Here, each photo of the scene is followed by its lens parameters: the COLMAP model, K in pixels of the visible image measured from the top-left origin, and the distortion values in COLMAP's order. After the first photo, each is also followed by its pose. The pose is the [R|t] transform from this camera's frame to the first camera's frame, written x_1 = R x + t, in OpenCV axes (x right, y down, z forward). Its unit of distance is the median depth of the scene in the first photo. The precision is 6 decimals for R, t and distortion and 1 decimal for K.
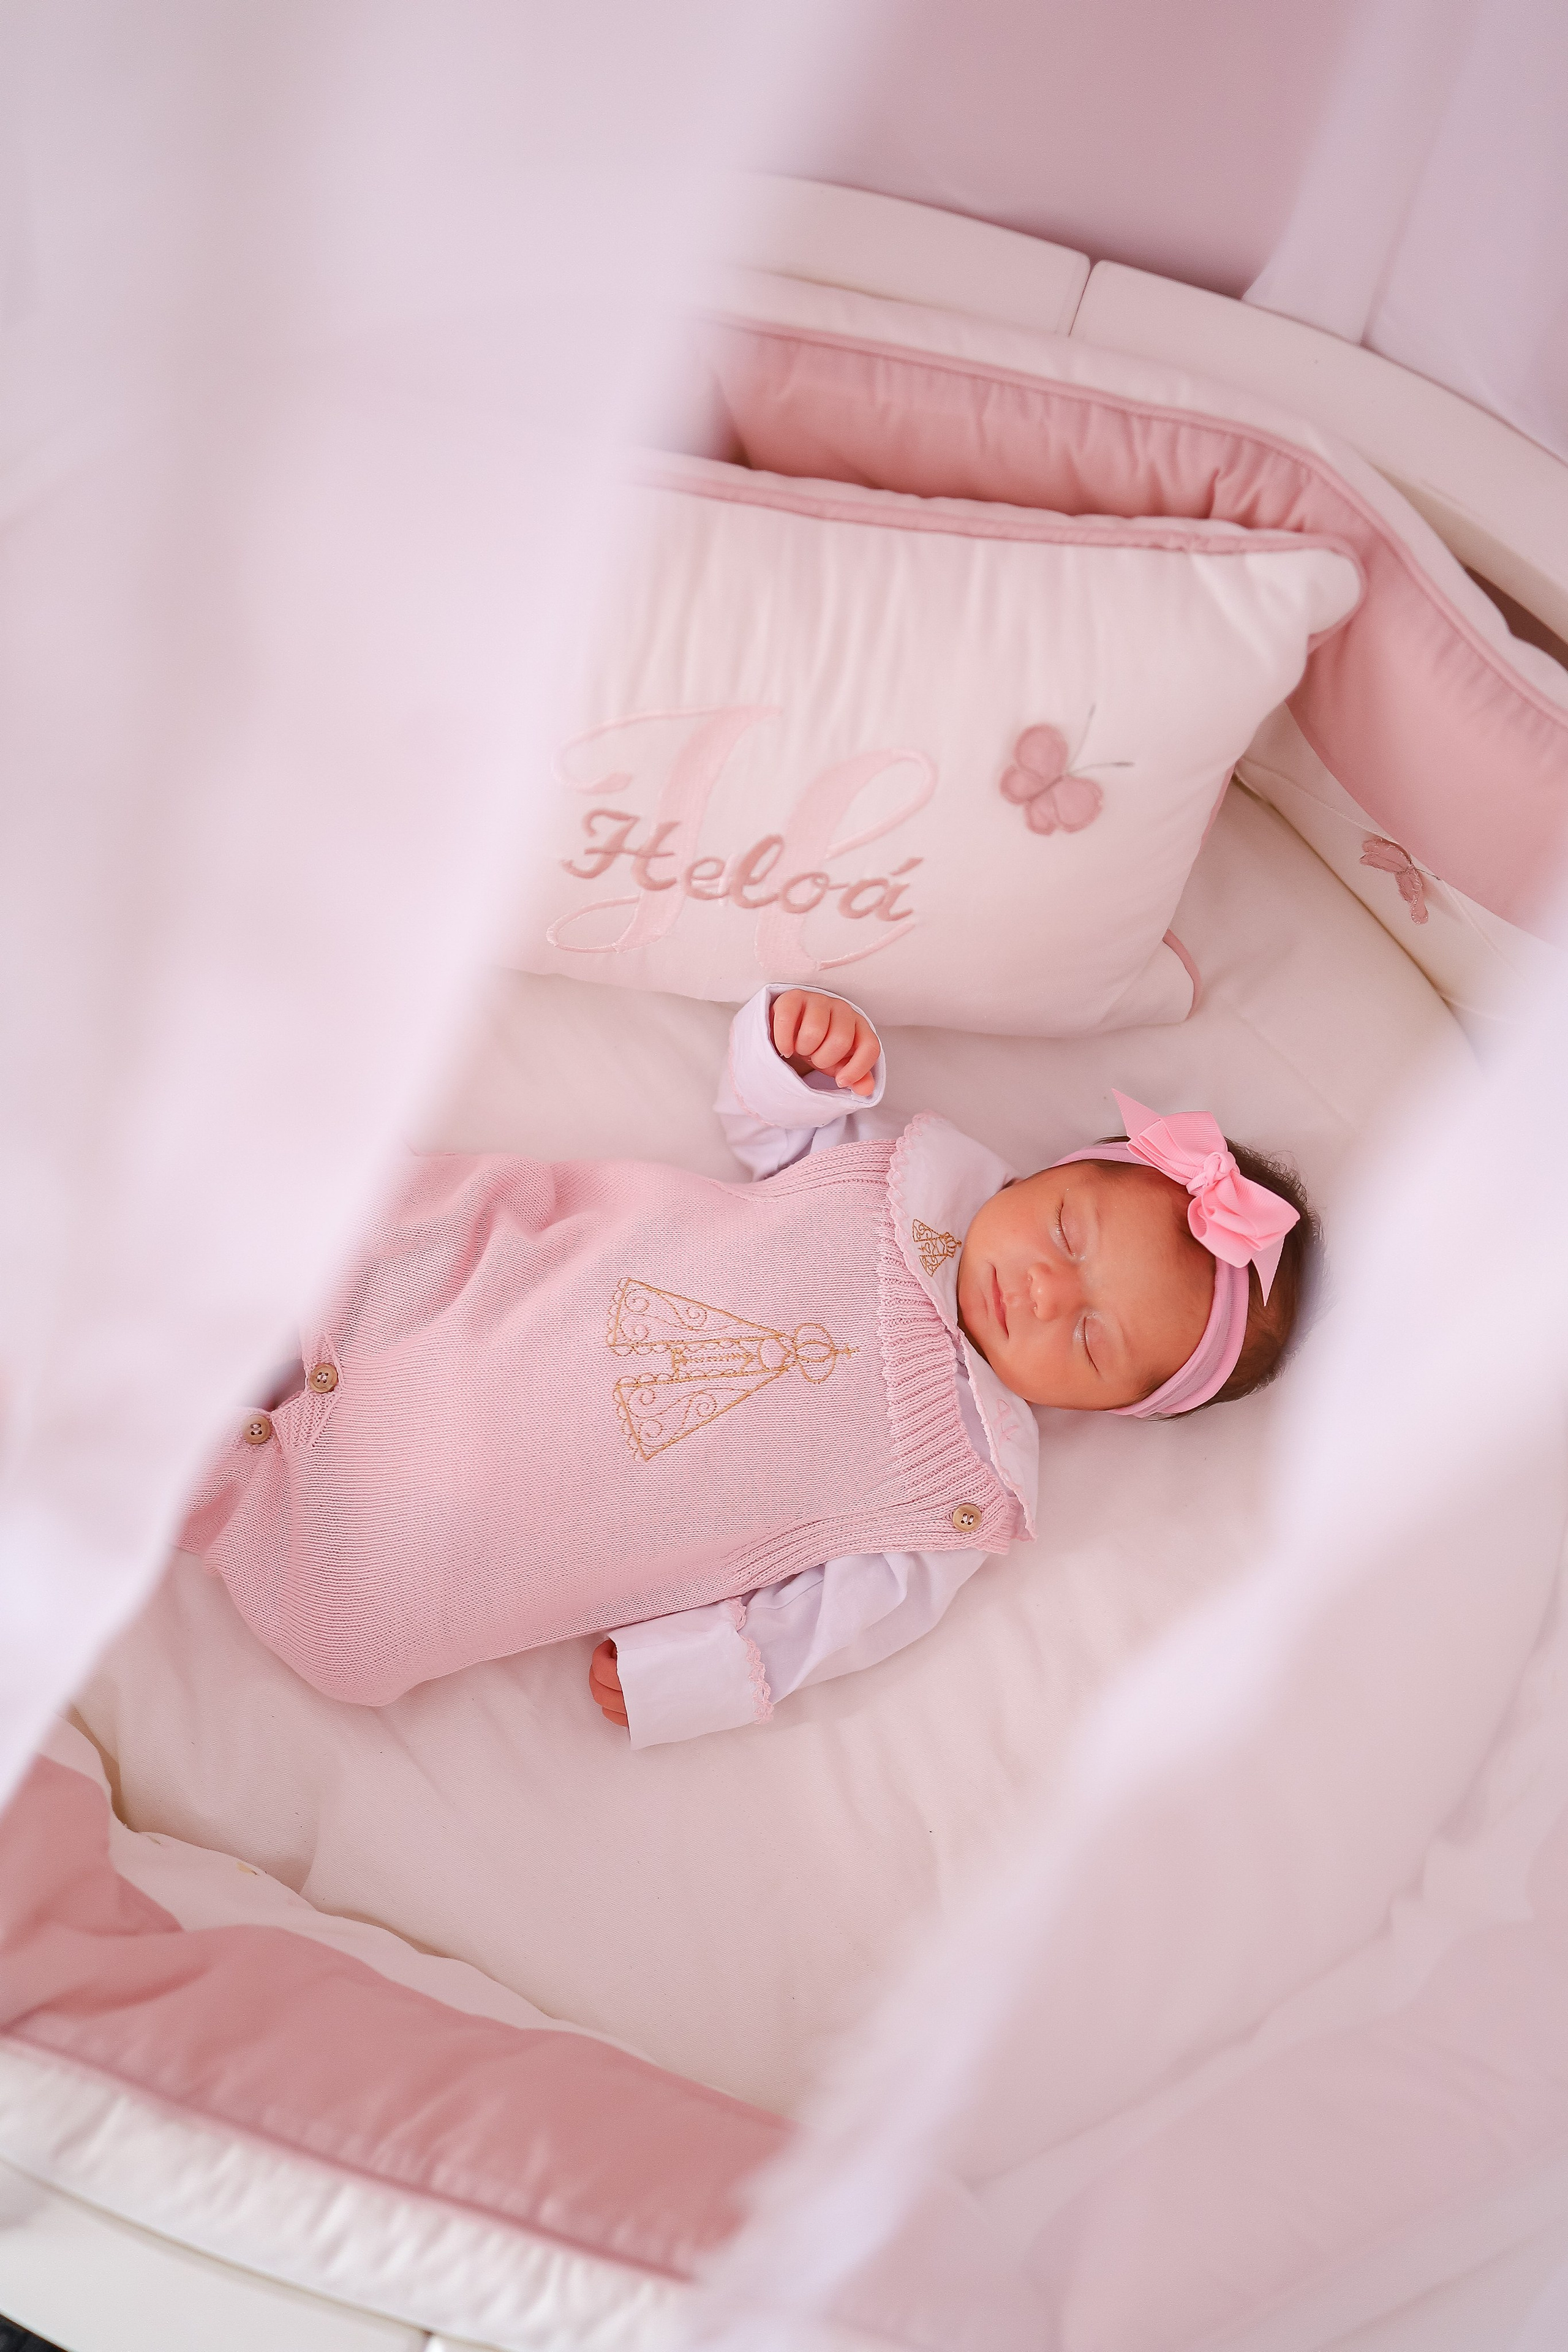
lens RADIAL K [[2426.1, 0, 867.4], [0, 2426.1, 1177.6], [0, 0, 1]] dist [0.362861, 0.000923]
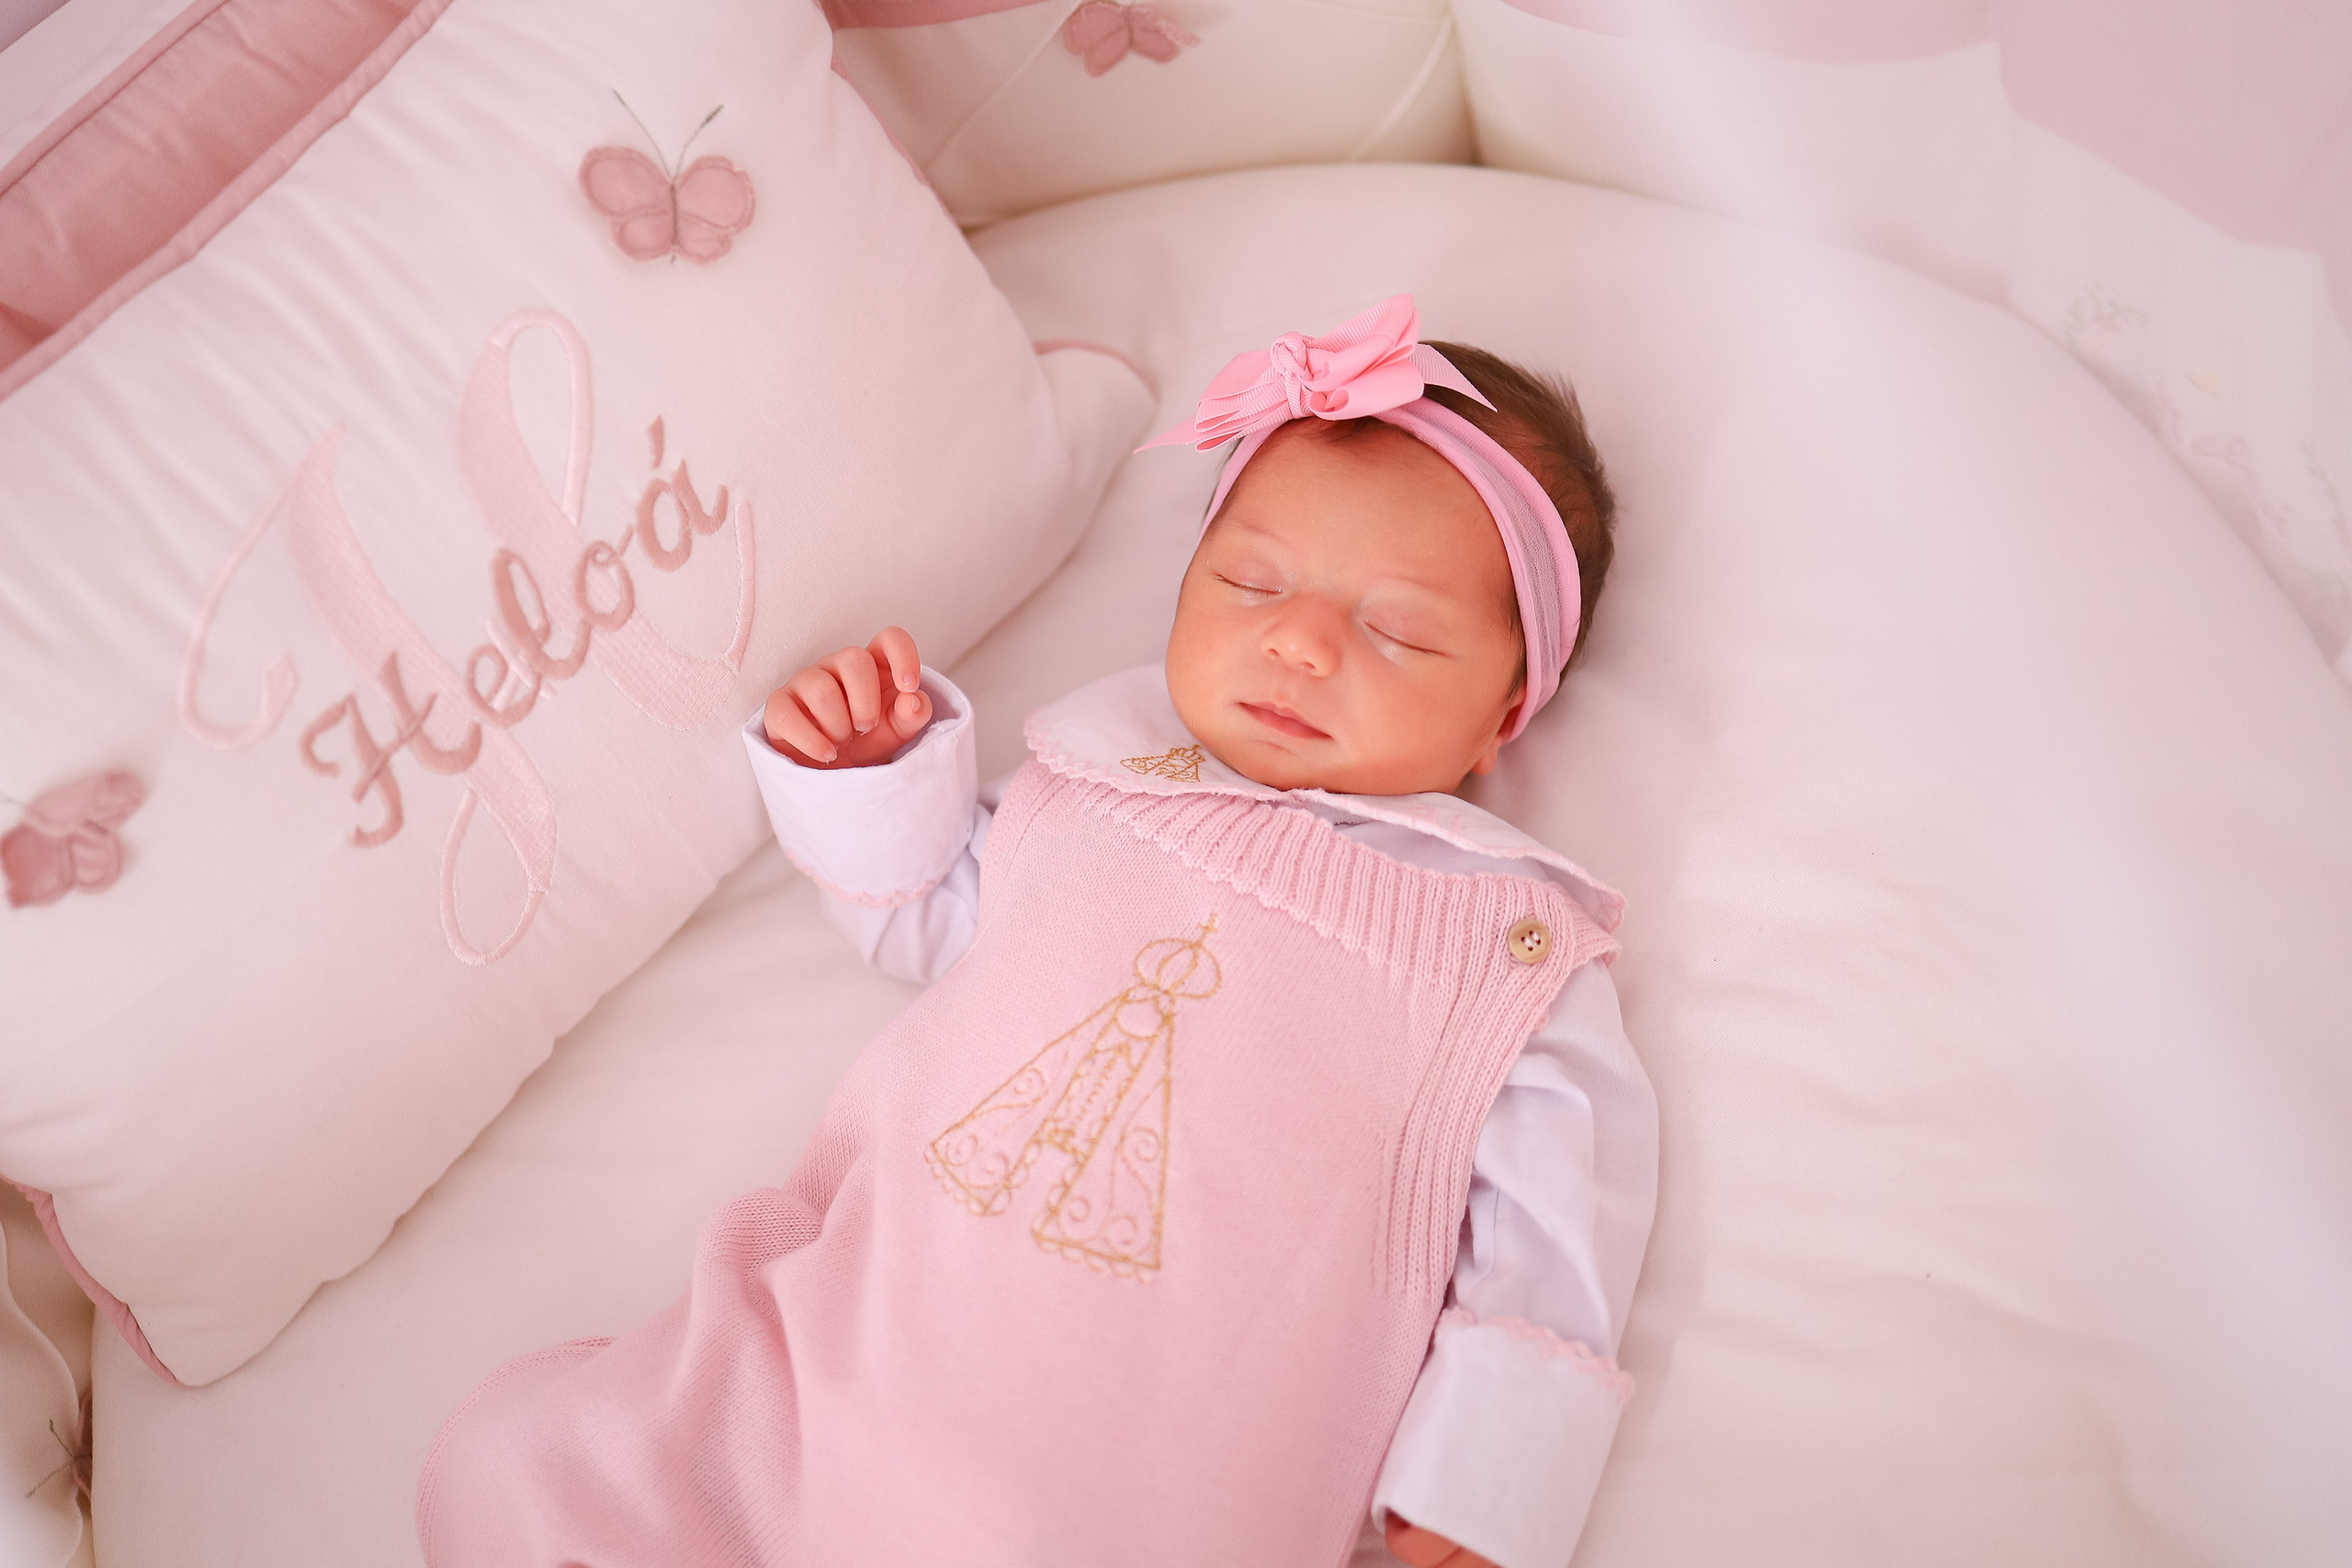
lens RADIAL K [[2410.8, 0, 1217.2], [0, 2410.8, 763.0], [0, 0, 1]] dist [-0.001975, 0.004890]
pose [[0.563512, -0.812240, 0.150733, -0.071321], [0.818709, 0.524726, -0.233190, 0.210978], [0.110313, 0.254812, 0.960678, 0.371257]]
